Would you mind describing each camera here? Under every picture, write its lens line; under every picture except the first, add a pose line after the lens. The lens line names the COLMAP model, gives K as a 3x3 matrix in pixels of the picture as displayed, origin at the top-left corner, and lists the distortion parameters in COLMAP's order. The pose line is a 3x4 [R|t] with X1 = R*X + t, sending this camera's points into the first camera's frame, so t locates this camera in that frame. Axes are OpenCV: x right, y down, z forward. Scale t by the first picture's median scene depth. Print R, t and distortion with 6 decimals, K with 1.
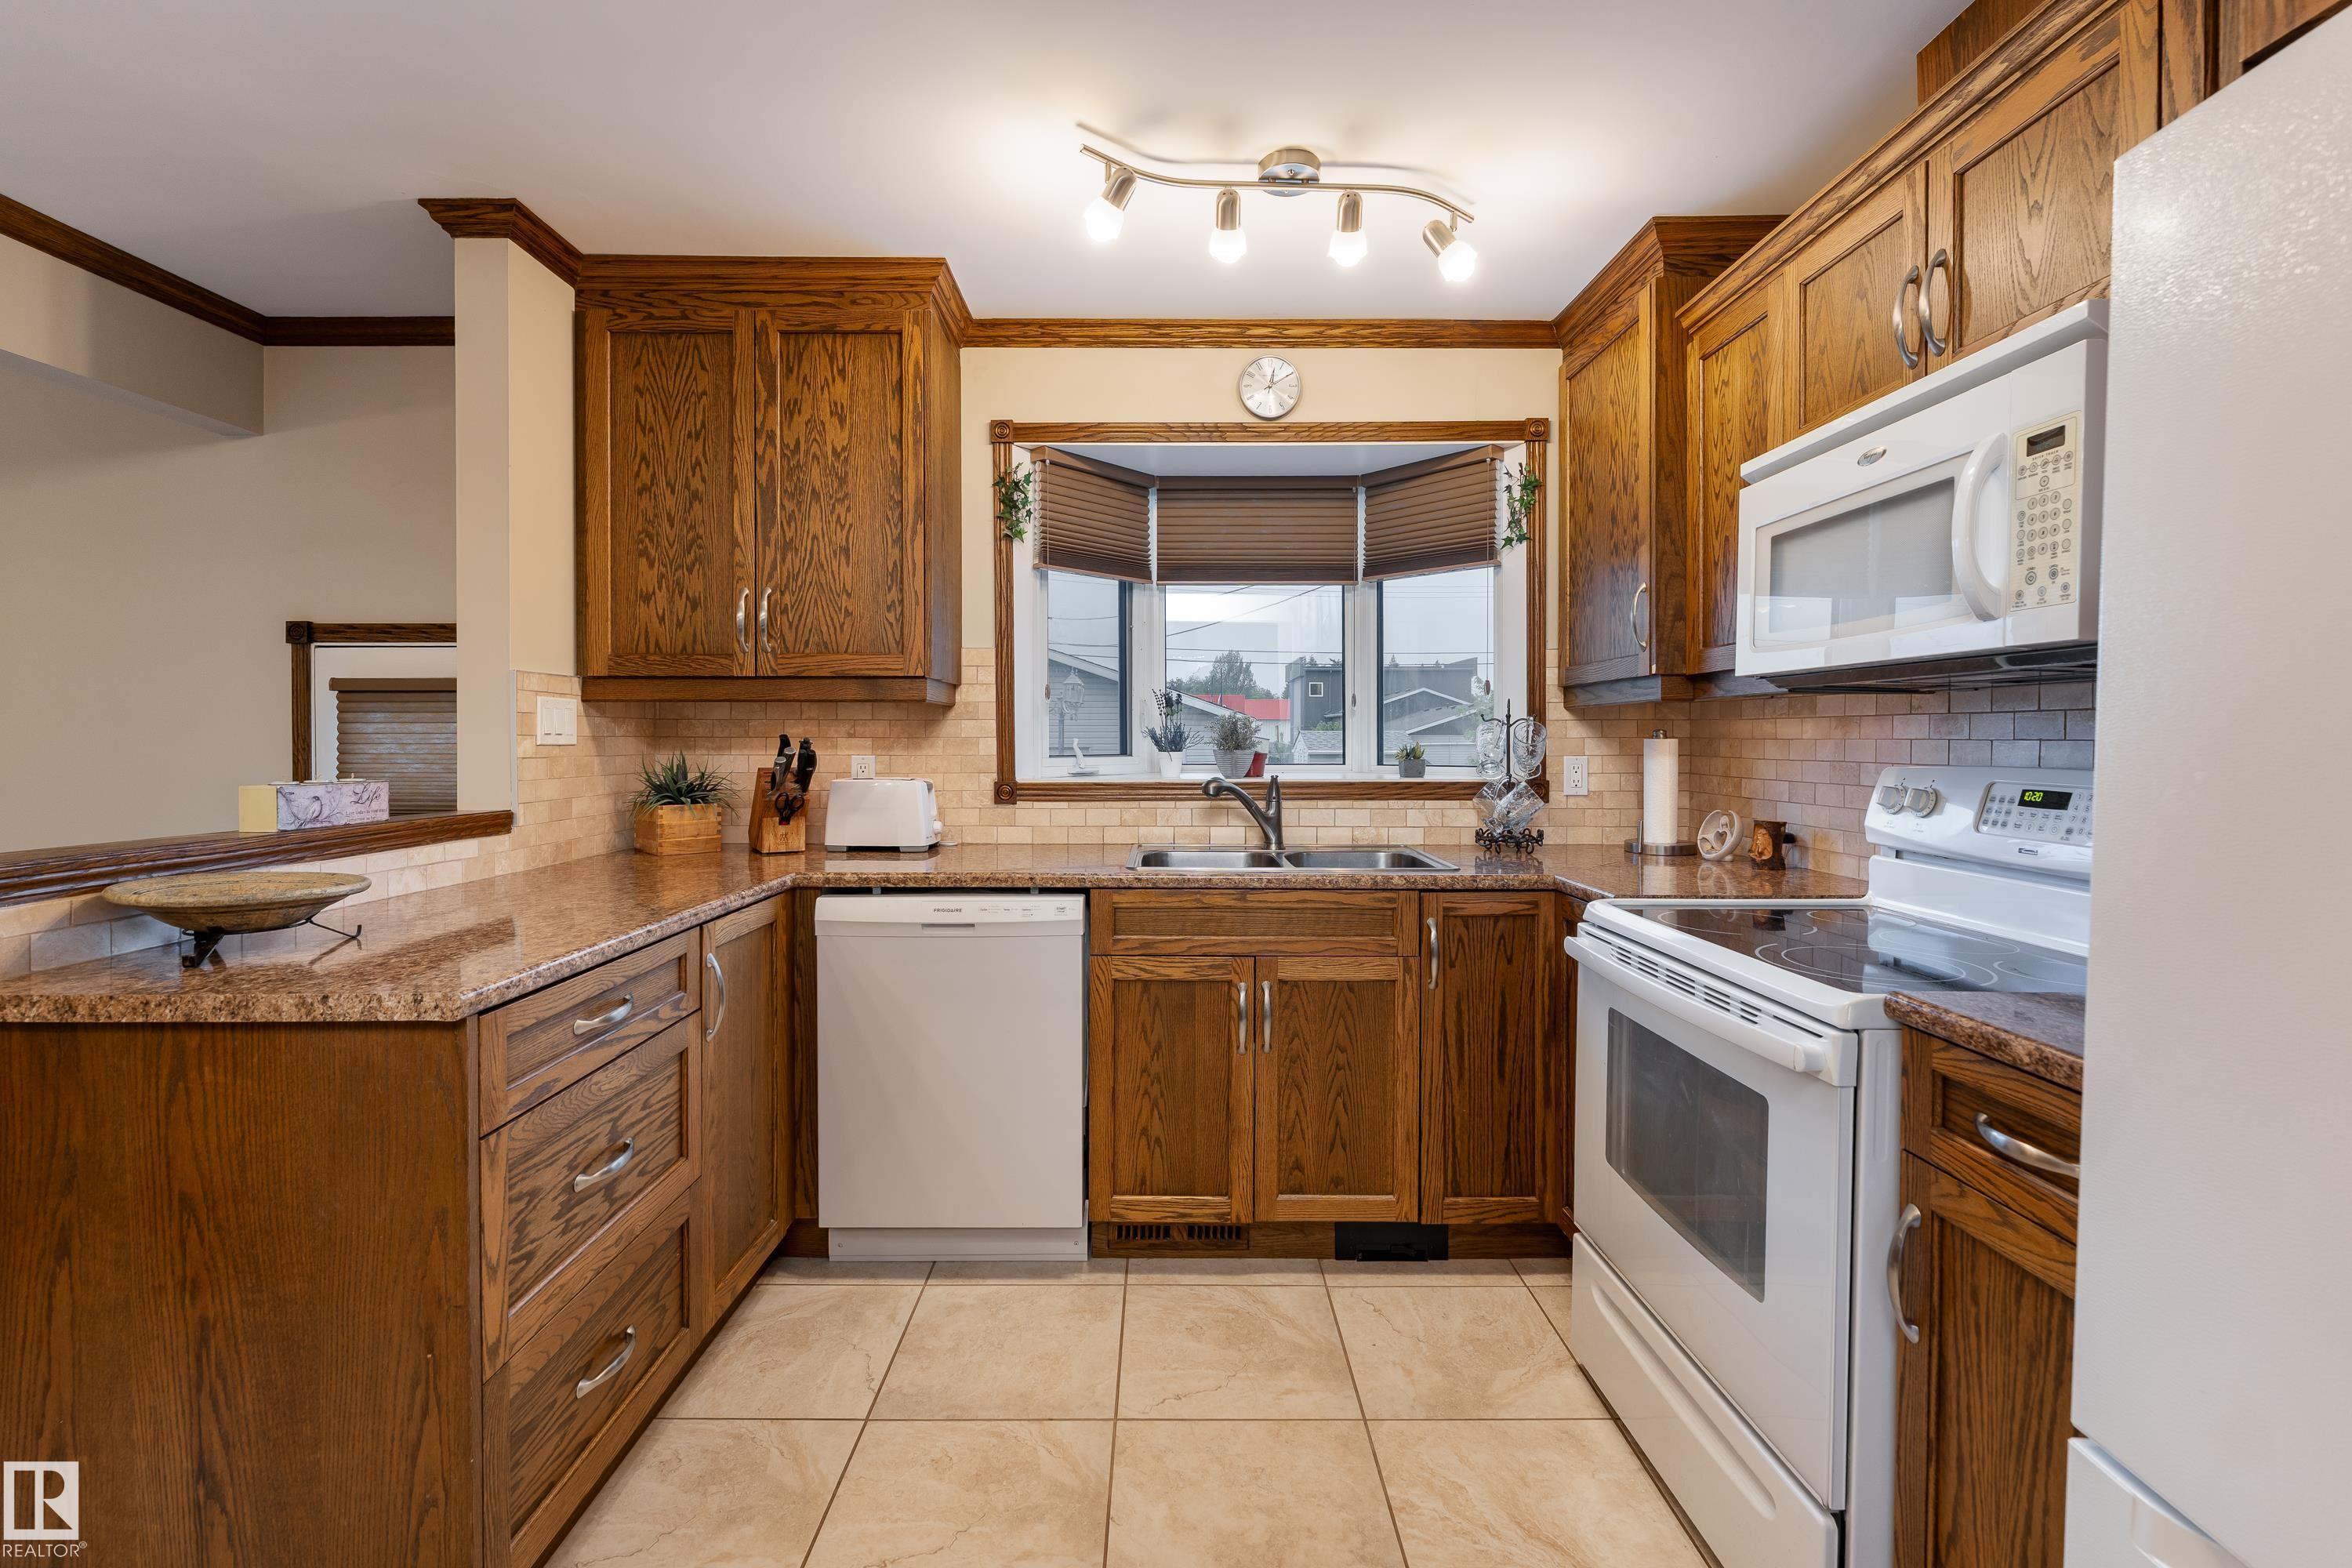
lens RADIAL K [[1028.0, 0, 1157.5], [0, 1028.0, 741.9], [0, 0, 1]] dist [0.000113, -0.000932]
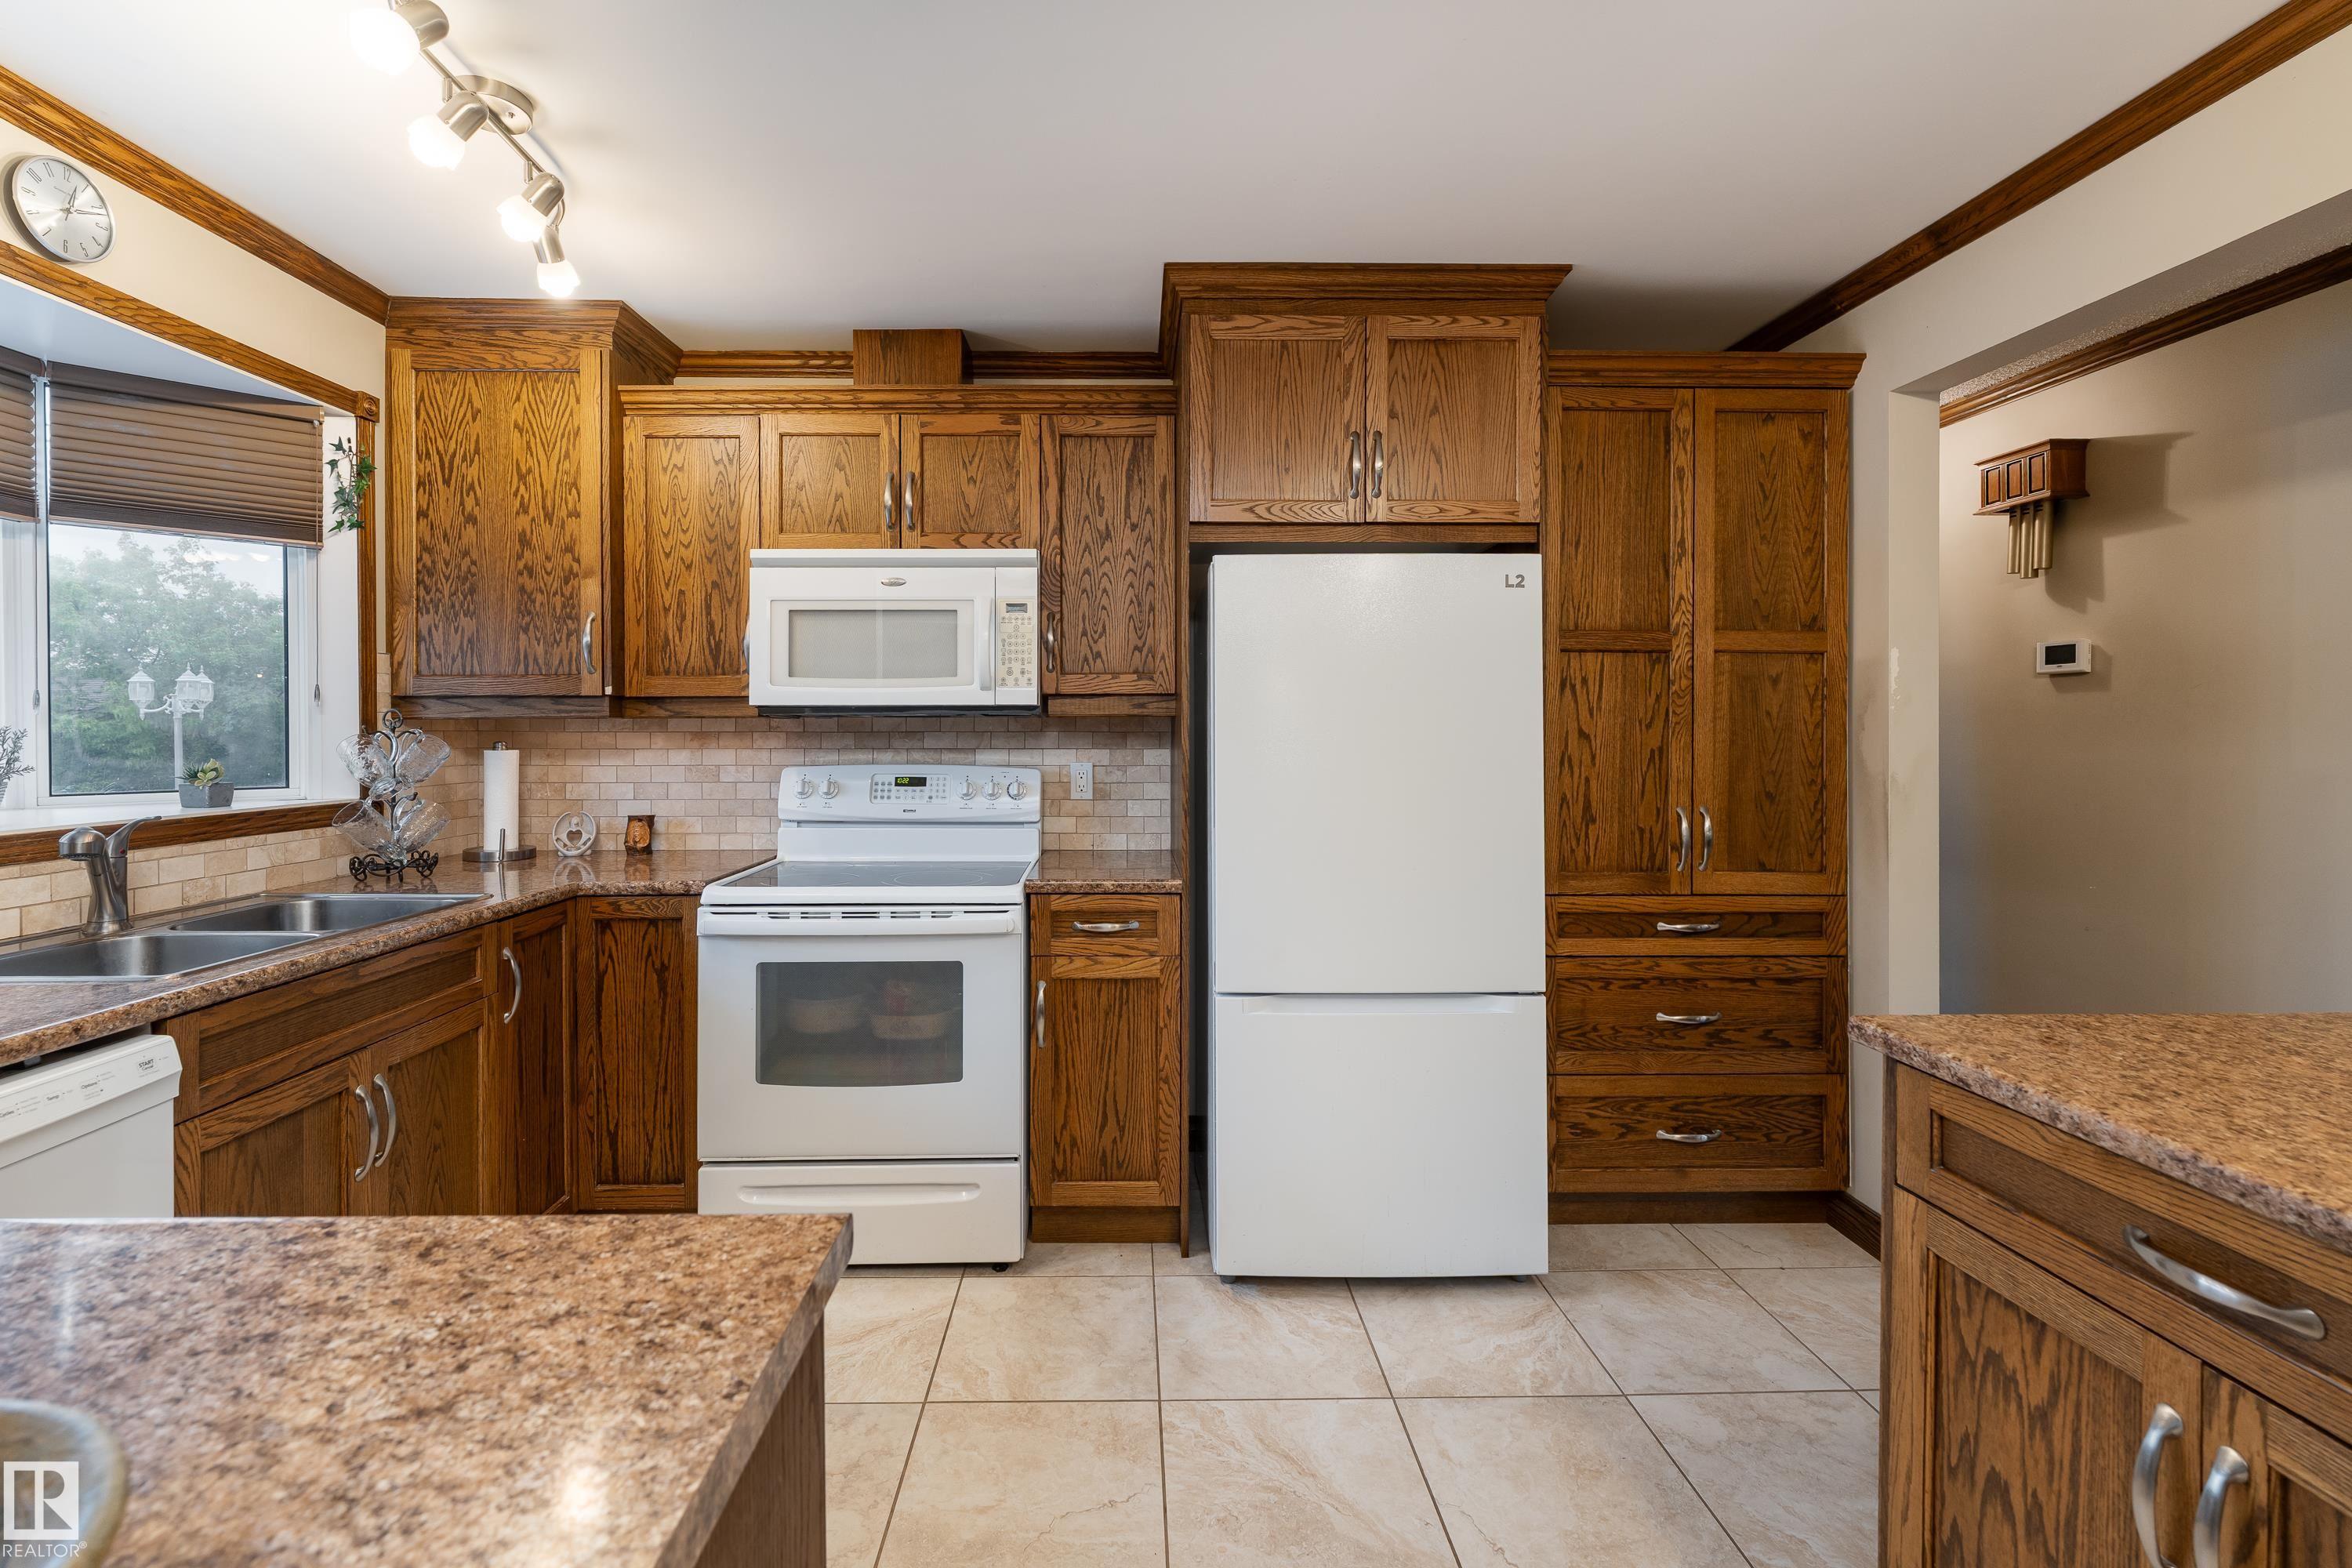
lens RADIAL K [[1028.0, 0, 1143.2], [0, 1028.0, 734.4], [0, 0, 1]] dist [0.000113, -0.000932]
pose [[-0.018961, -0.006176, 0.999801, -0.617552], [0.005369, 0.999966, 0.006279, -0.023811], [-0.999806, 0.005487, -0.018927, 0.392850]]
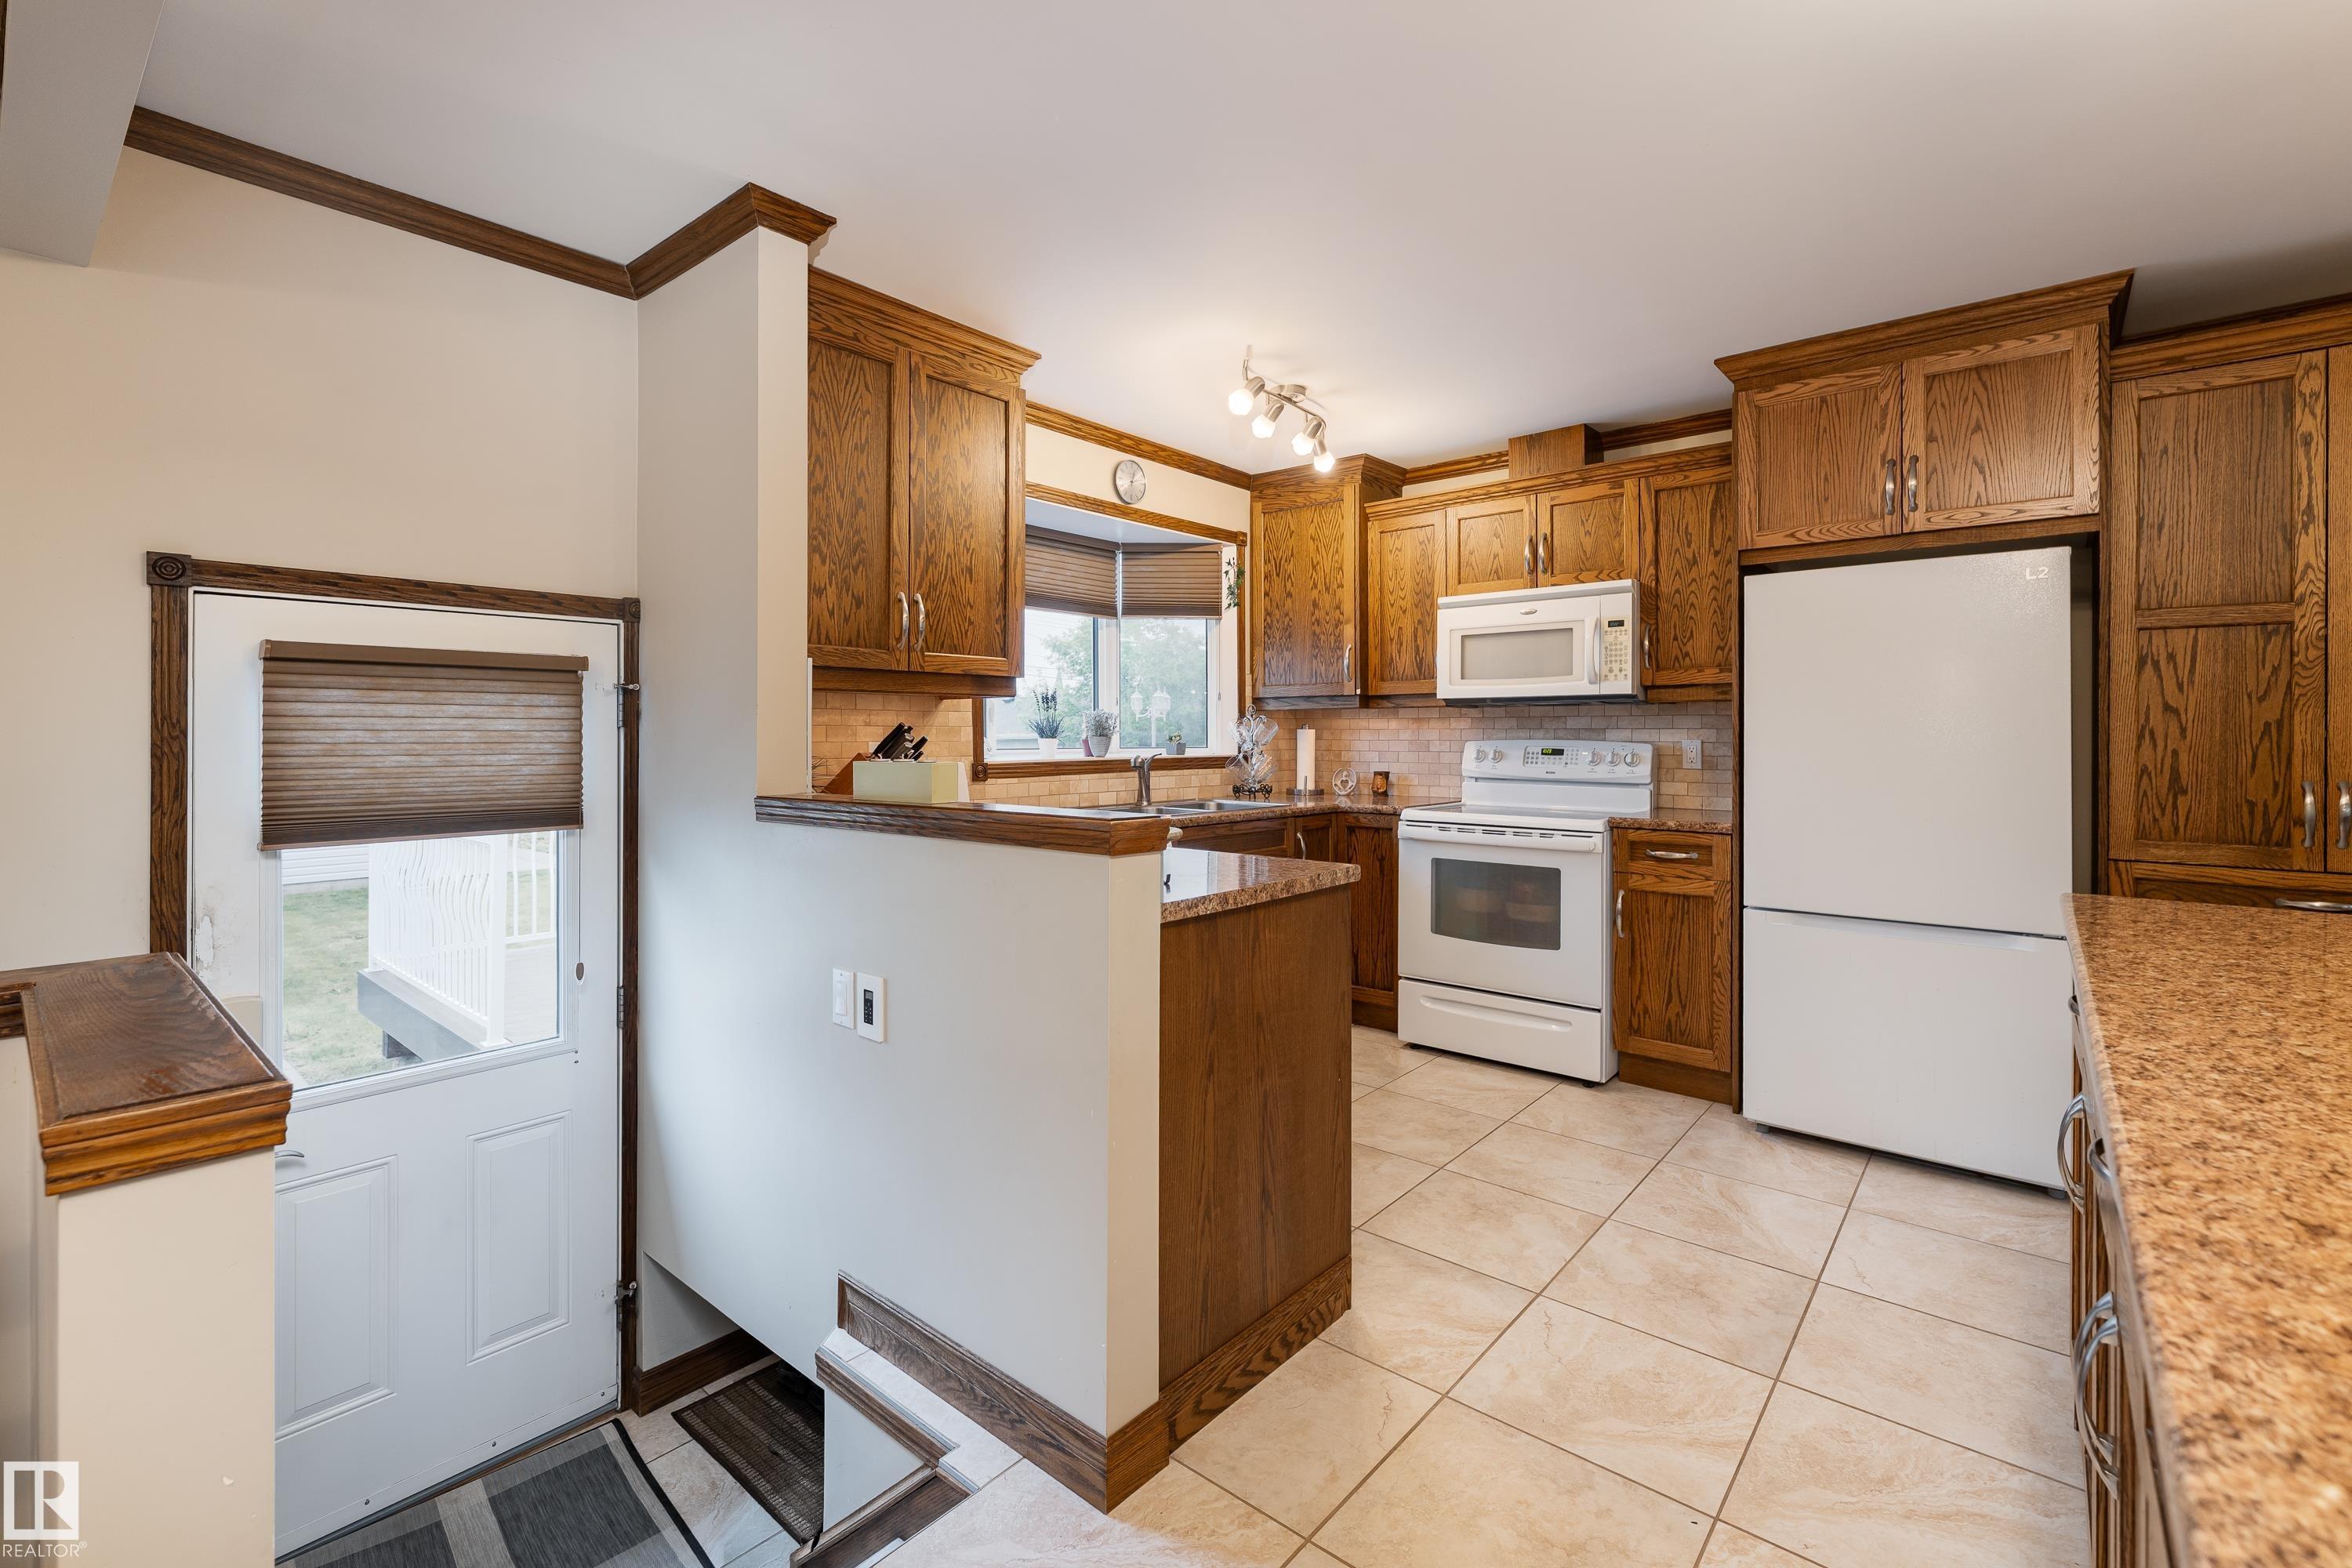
lens RADIAL K [[1028.0, 0, 1175.4], [0, 1028.0, 723.9], [0, 0, 1]] dist [0.000113, -0.000932]
pose [[0.648300, 0.007552, 0.761347, -1.061353], [0.003540, 0.999910, -0.012933, 0.010070], [-0.761376, 0.011080, 0.648215, 0.039670]]
